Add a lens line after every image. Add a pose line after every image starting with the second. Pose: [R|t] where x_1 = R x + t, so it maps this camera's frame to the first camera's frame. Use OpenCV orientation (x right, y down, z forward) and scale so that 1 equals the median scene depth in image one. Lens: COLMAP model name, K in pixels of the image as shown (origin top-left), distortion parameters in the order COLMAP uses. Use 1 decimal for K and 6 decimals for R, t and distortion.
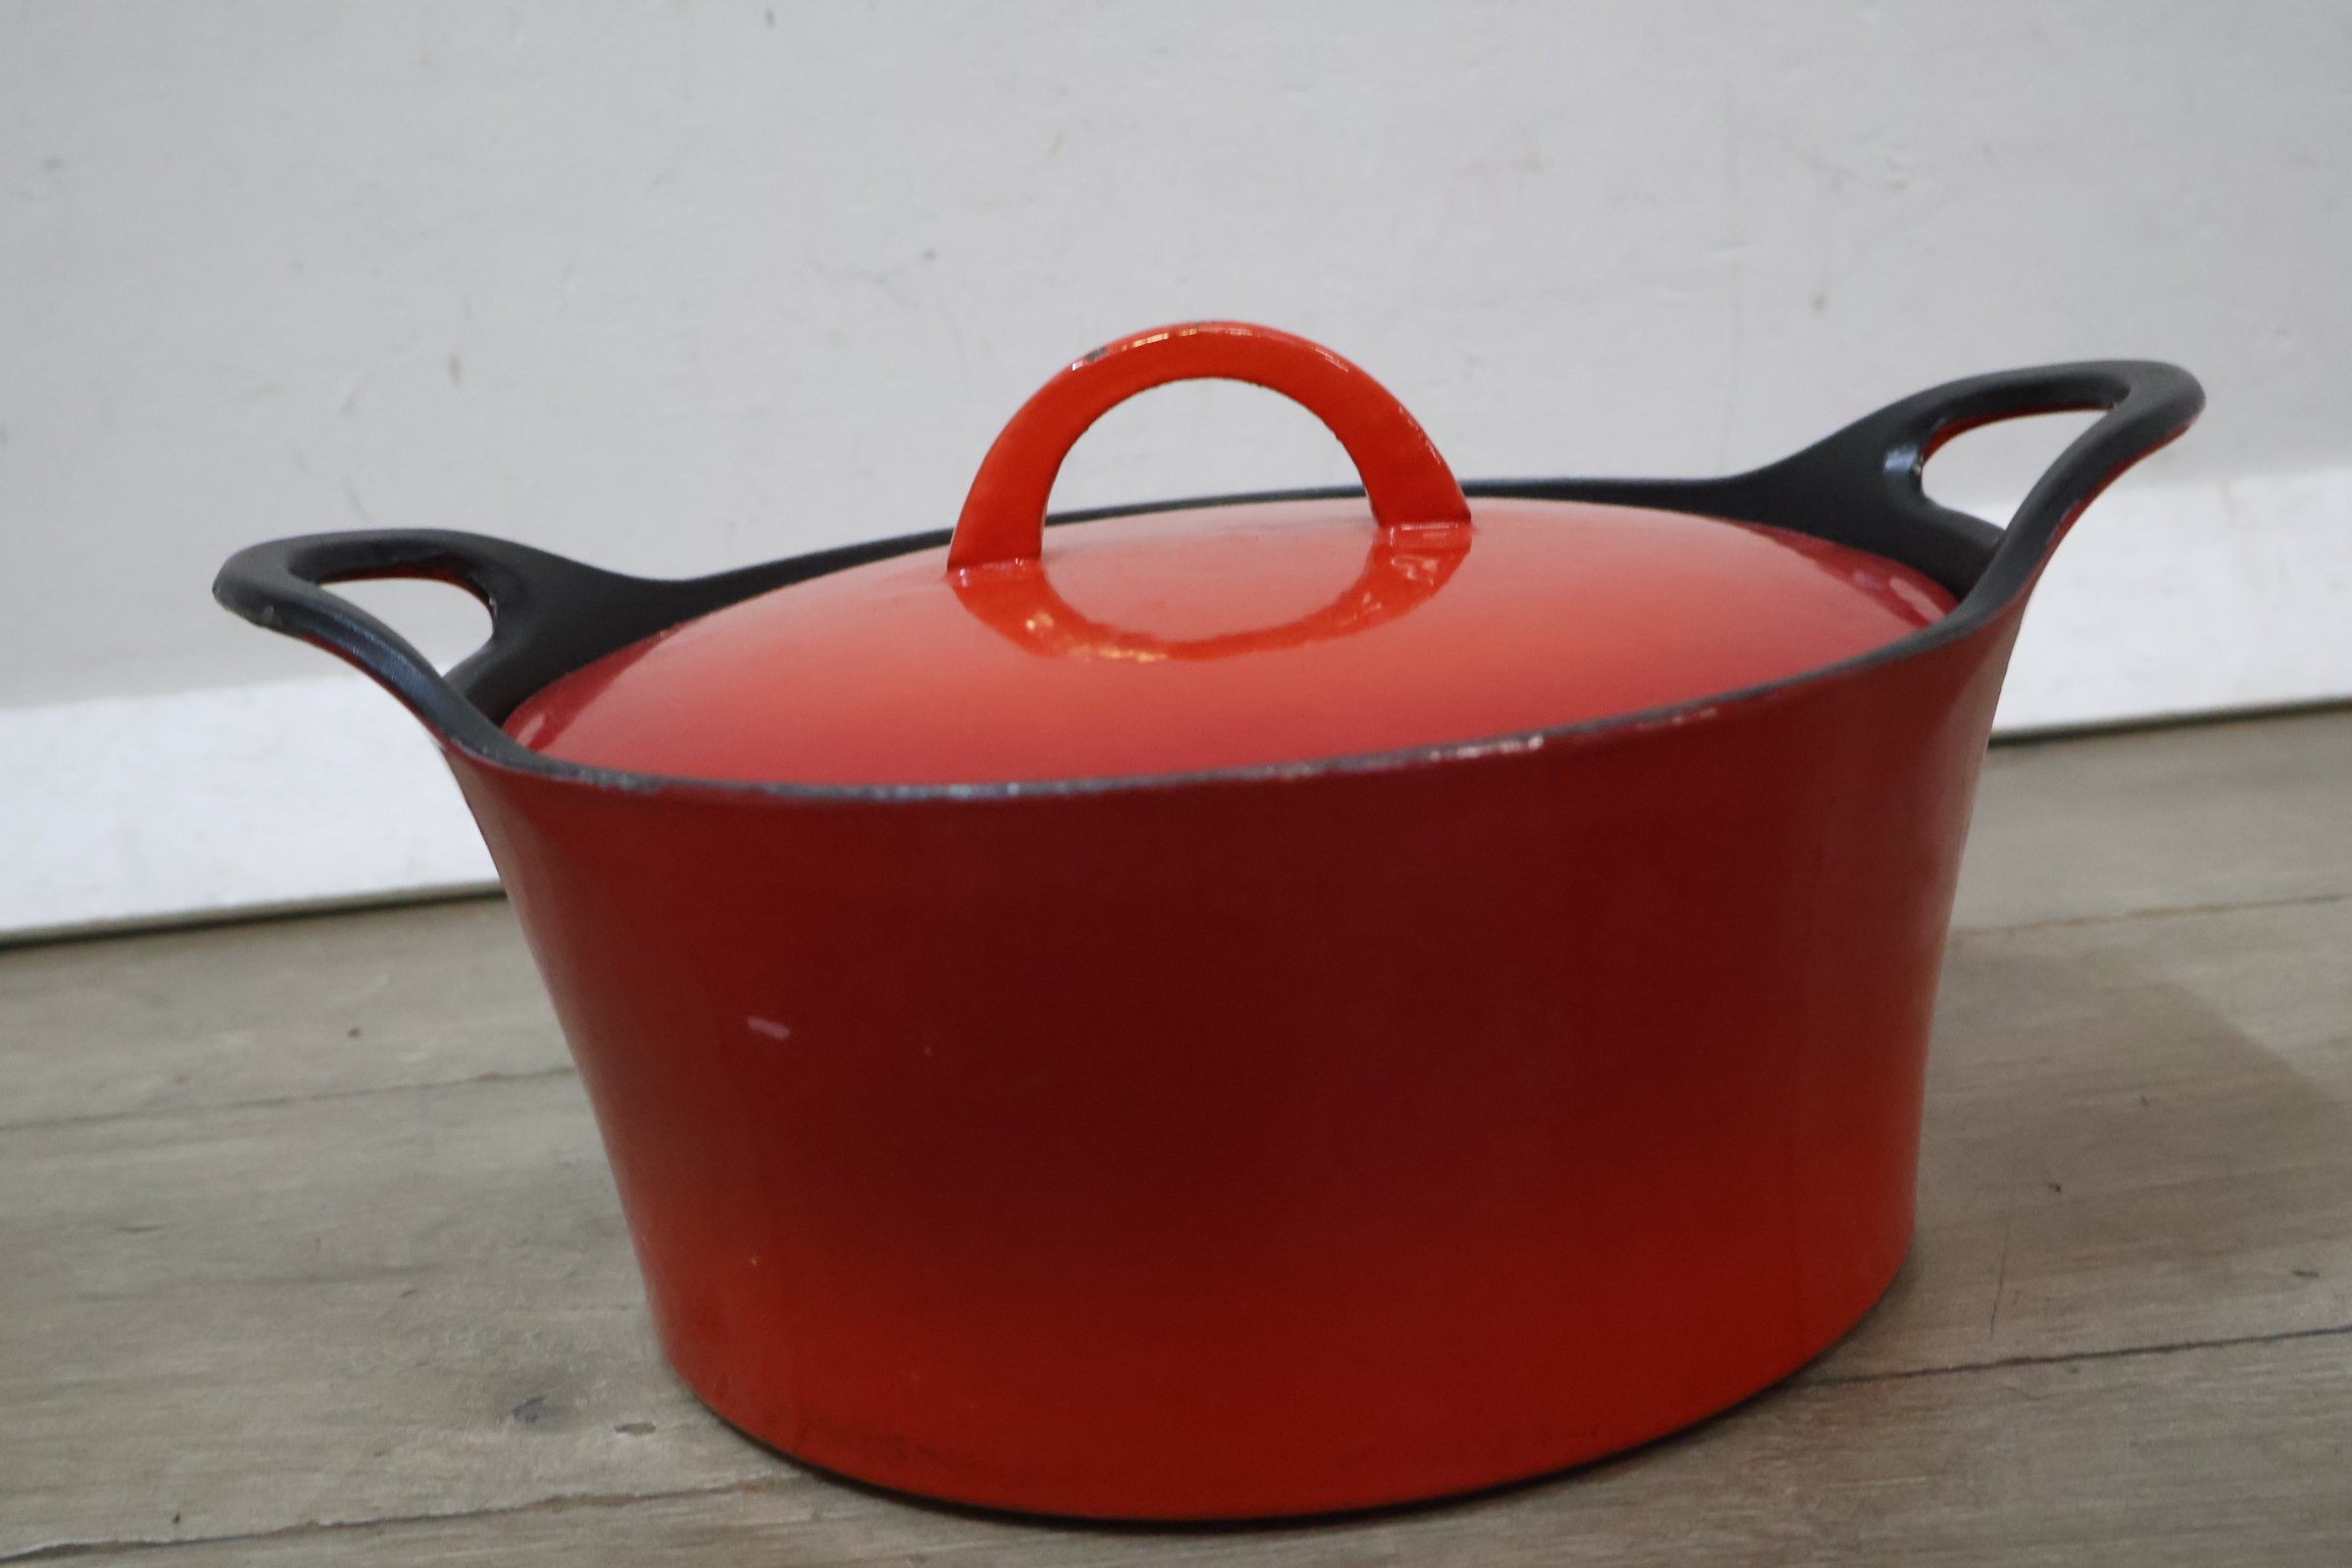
lens RADIAL K [[2680.9, 0, 1174.3], [0, 2680.9, 767.6], [0, 0, 1]] dist [0.006507, 0.000000]
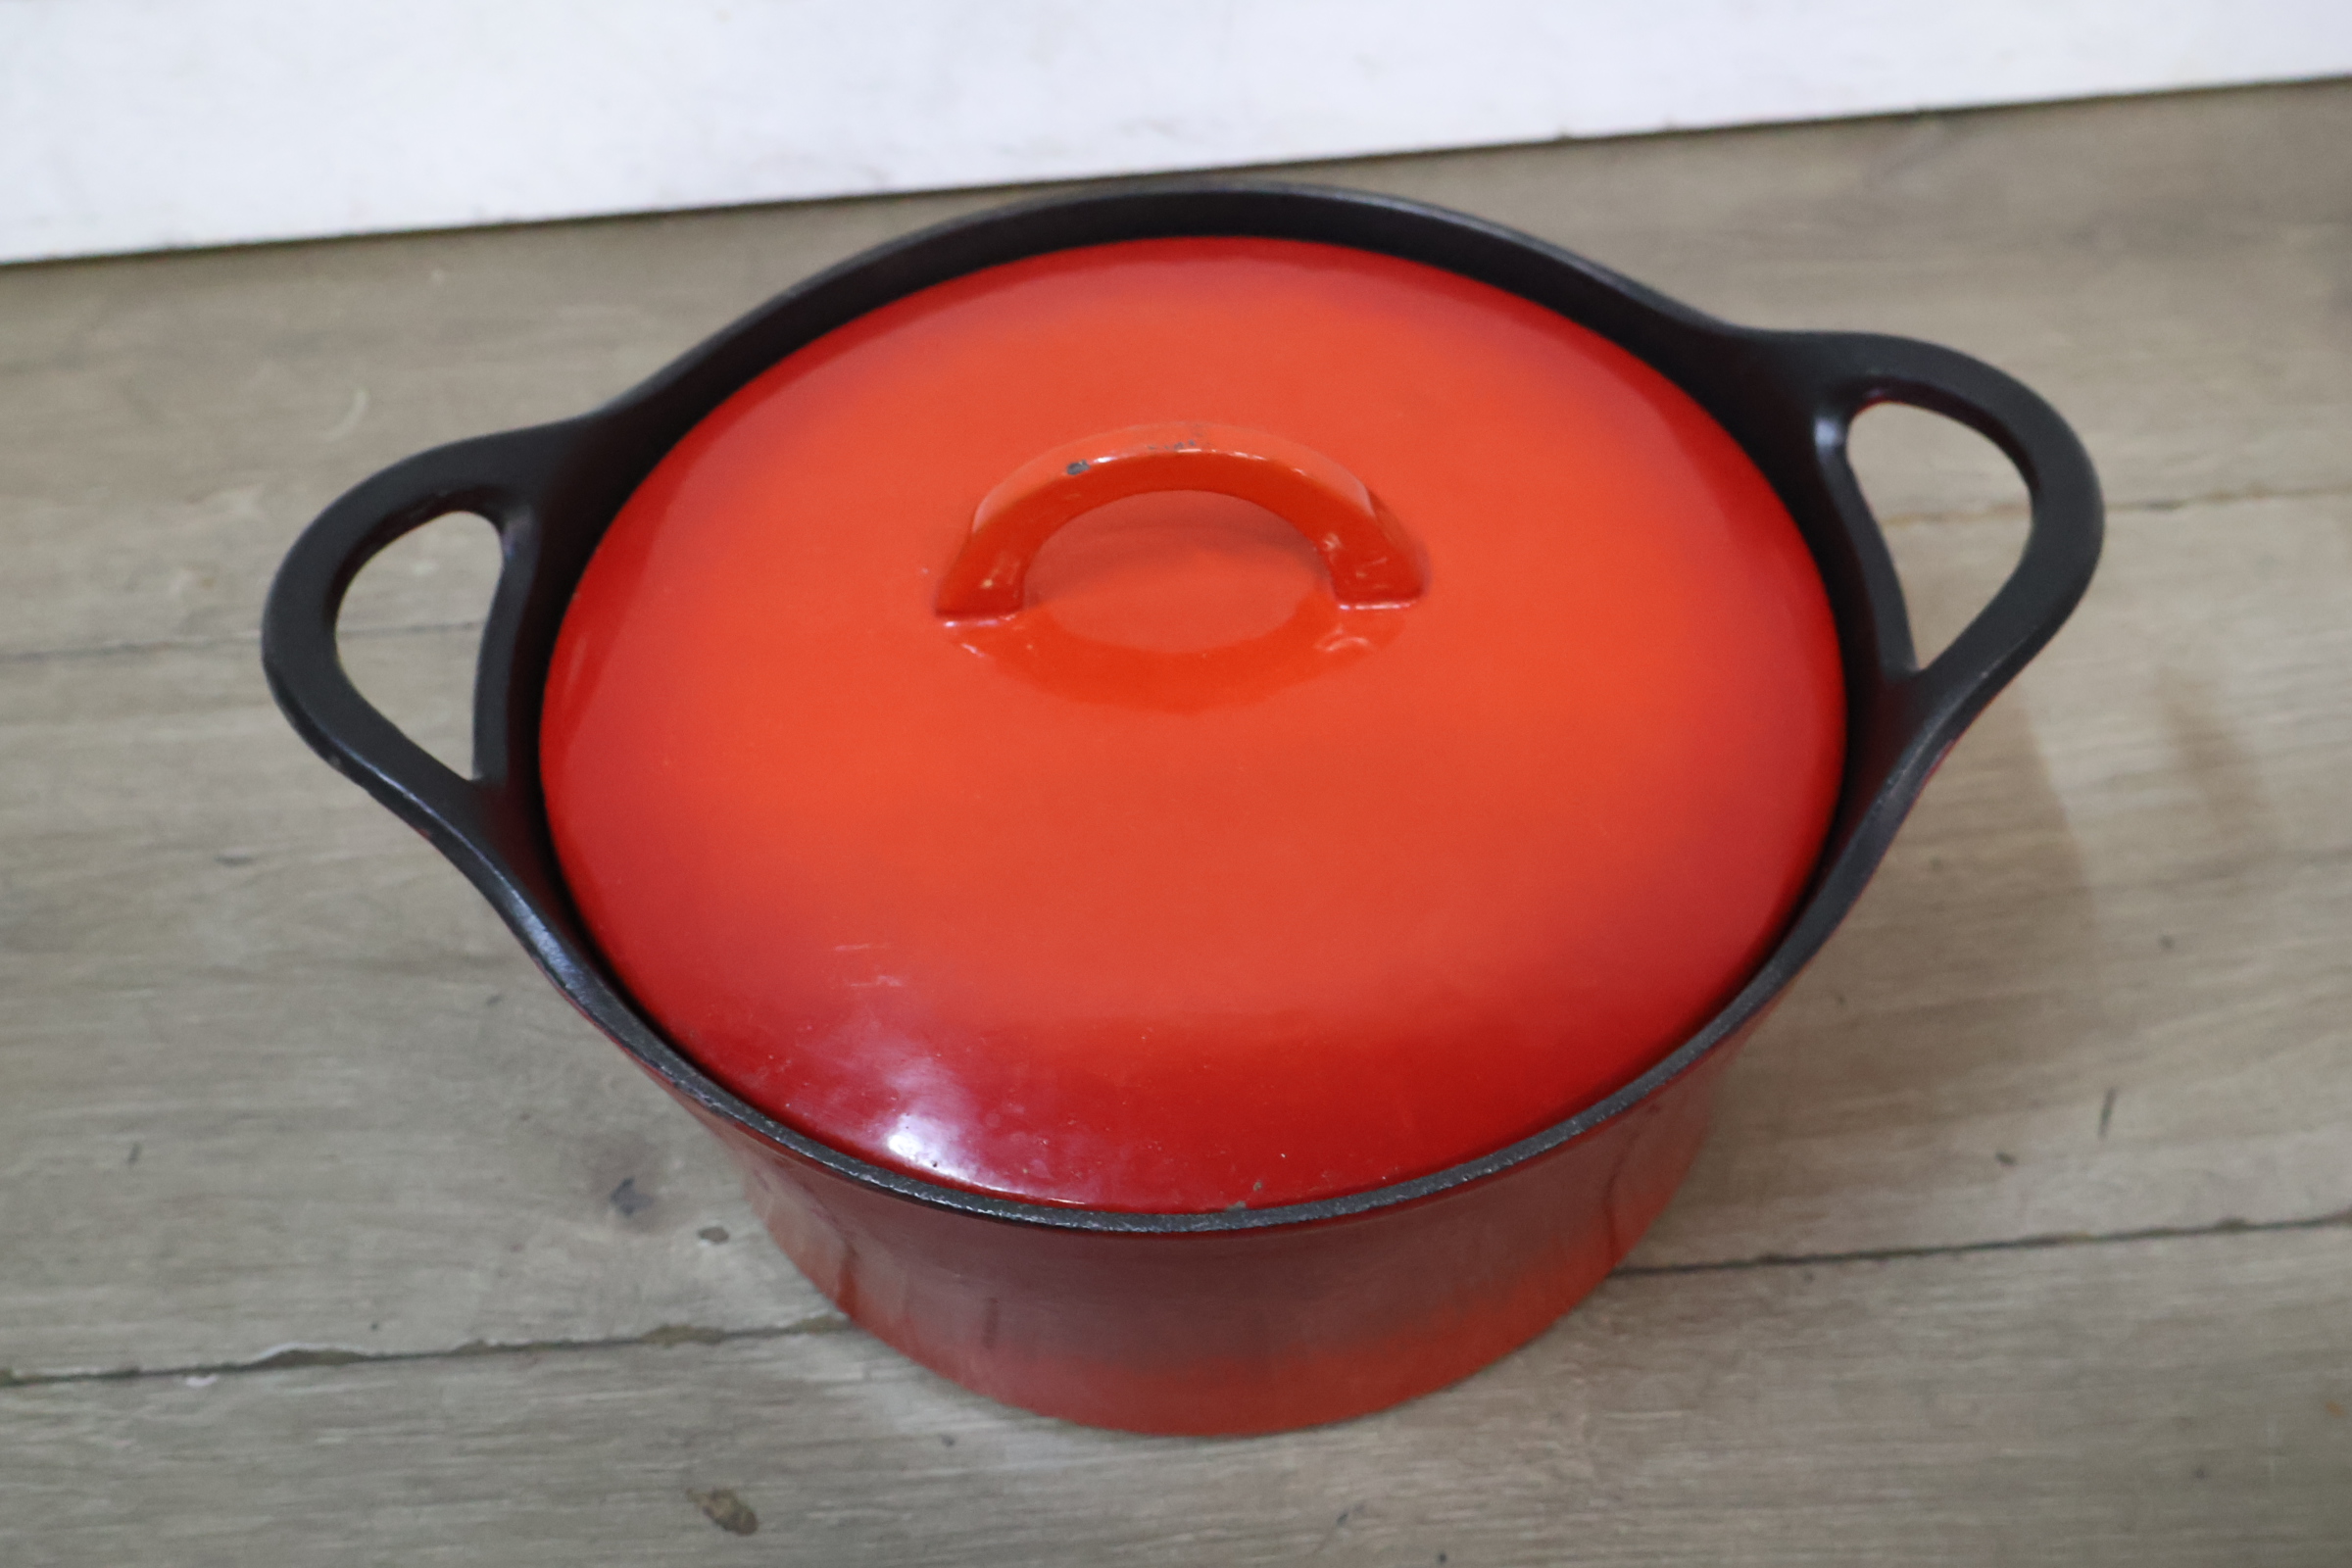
lens RADIAL K [[2680.9, 0, 1179.7], [0, 2680.9, 801.5], [0, 0, 1]] dist [0.006507, 0.000000]
pose [[0.998519, 0.008503, 0.053738, -0.048553], [-0.039264, 0.796337, 0.603577, -0.723428], [-0.037661, -0.604793, 0.795492, 0.090784]]
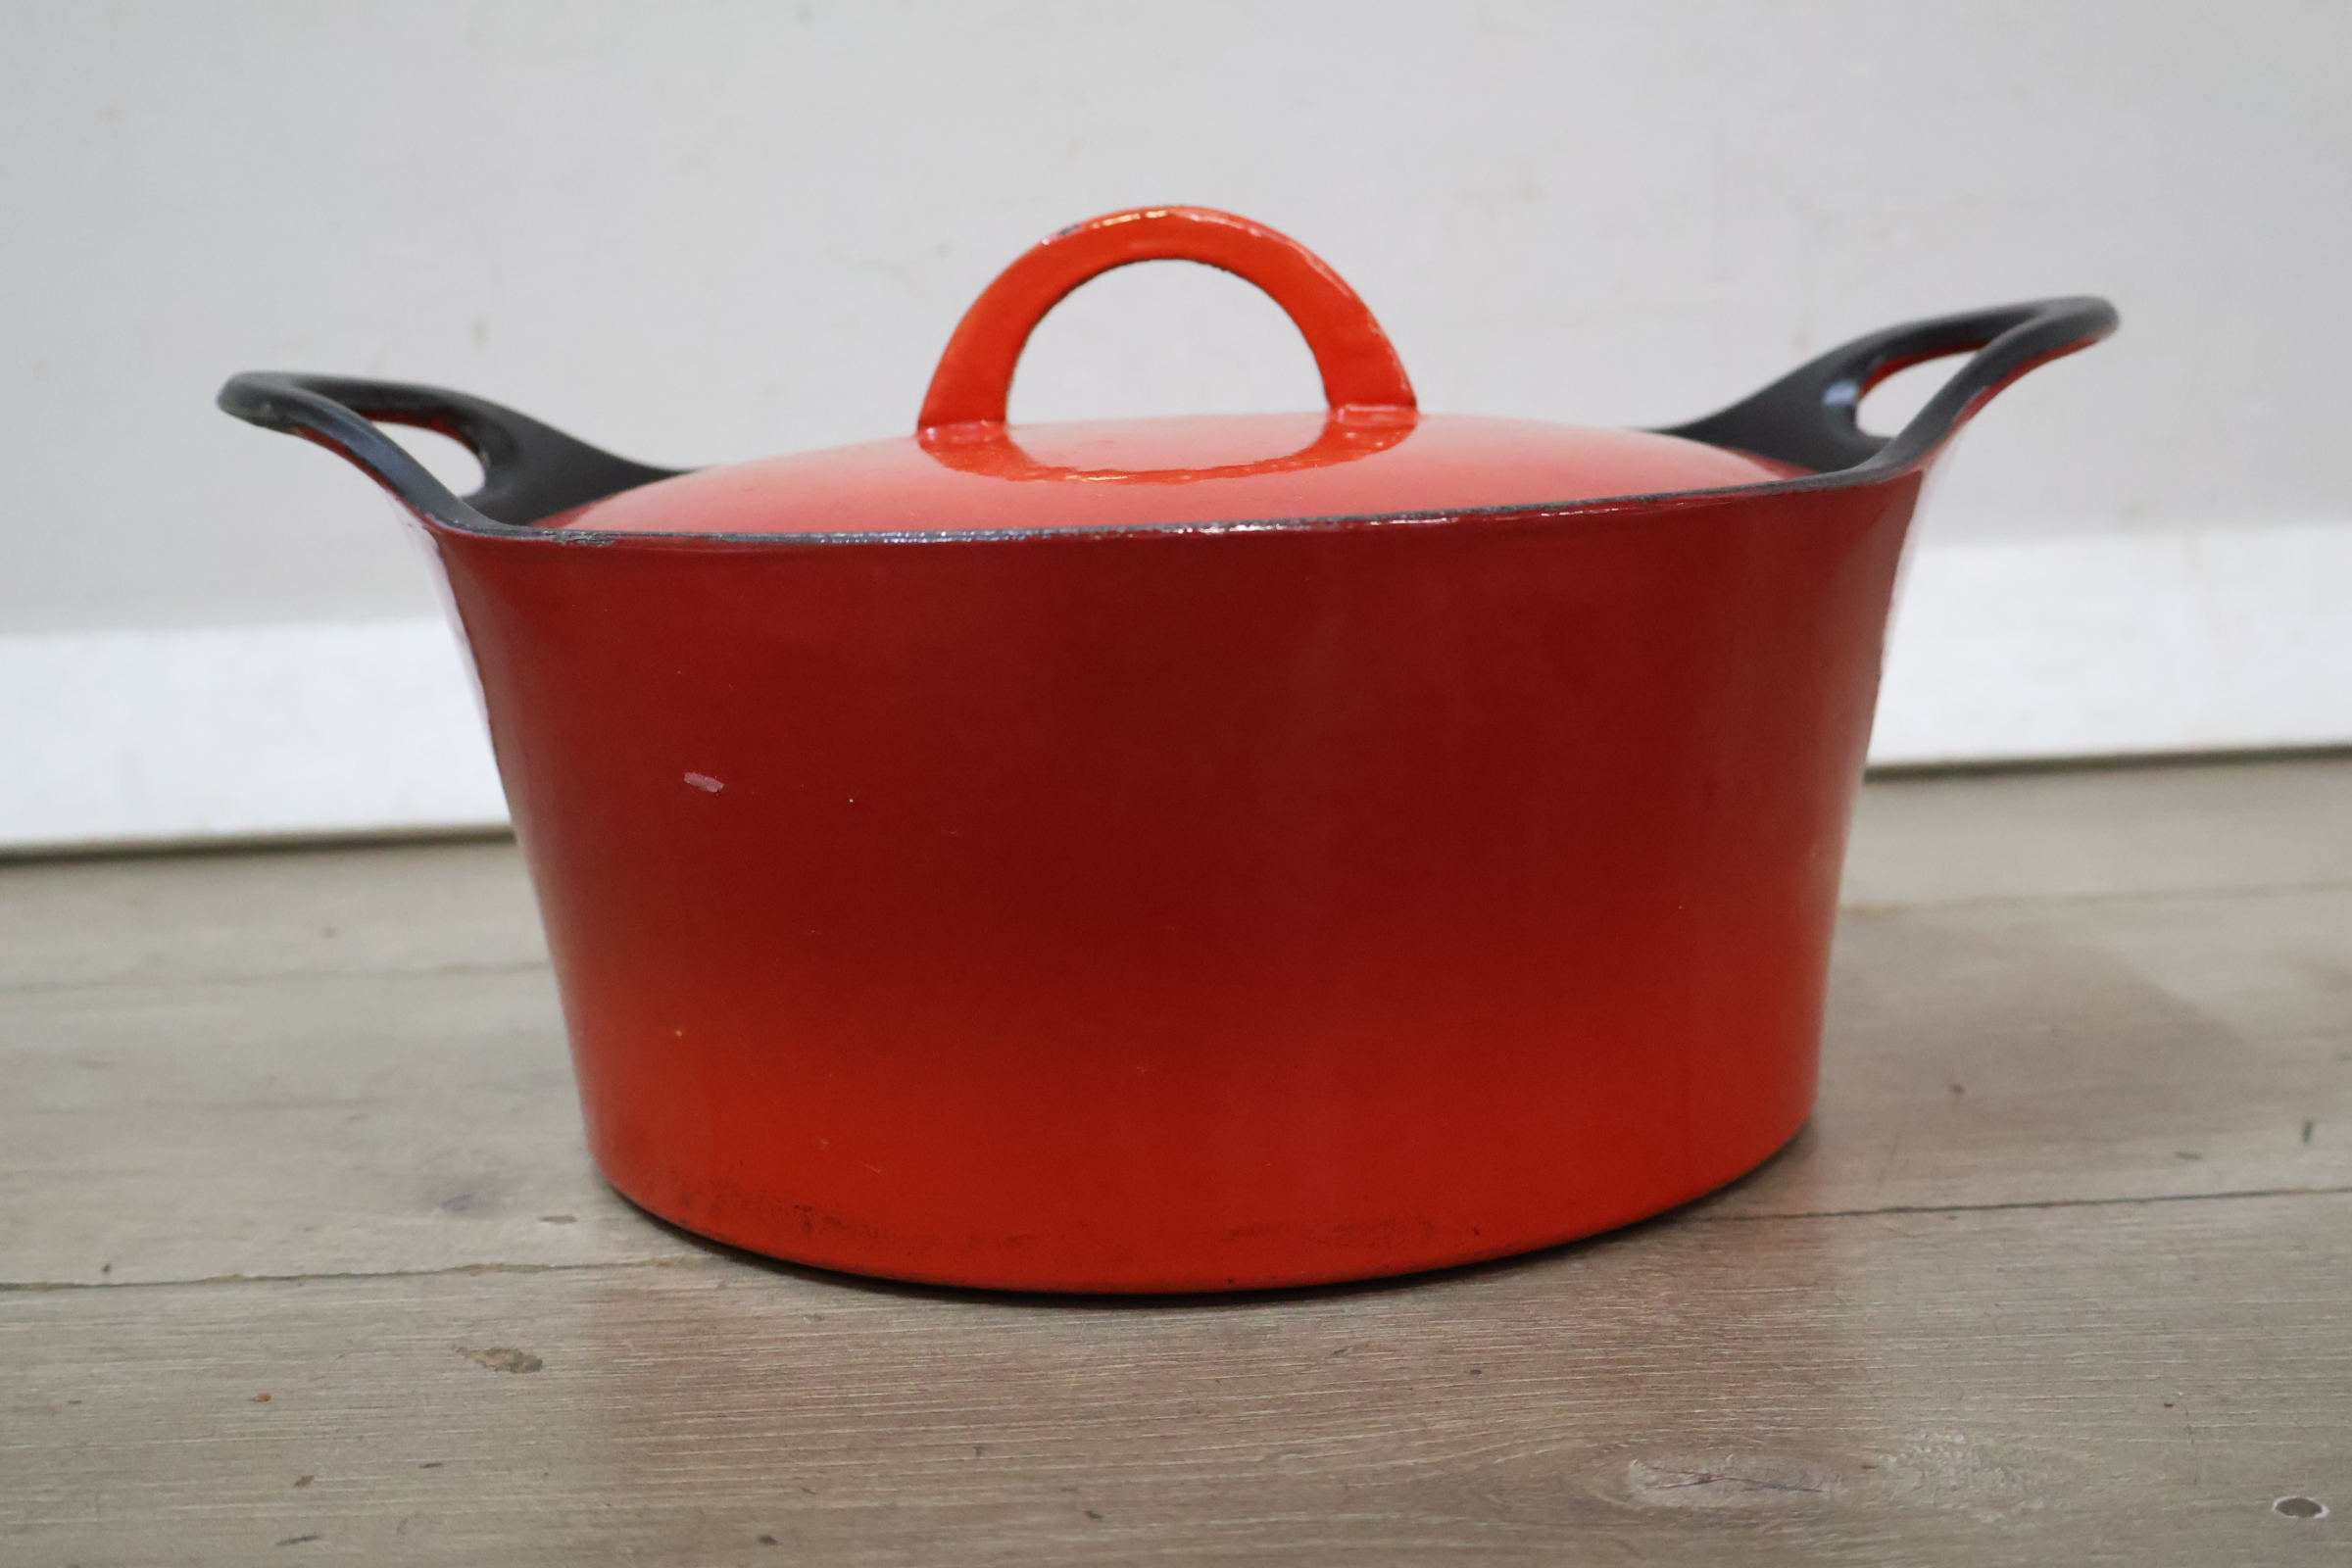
lens RADIAL K [[2680.9, 0, 1178.7], [0, 2680.9, 761.4], [0, 0, 1]] dist [0.006507, 0.000000]
pose [[0.998449, 0.054637, -0.010707, 0.038999], [-0.055238, 0.996191, -0.067476, 0.130267], [0.006979, 0.067962, 0.997663, -0.037717]]
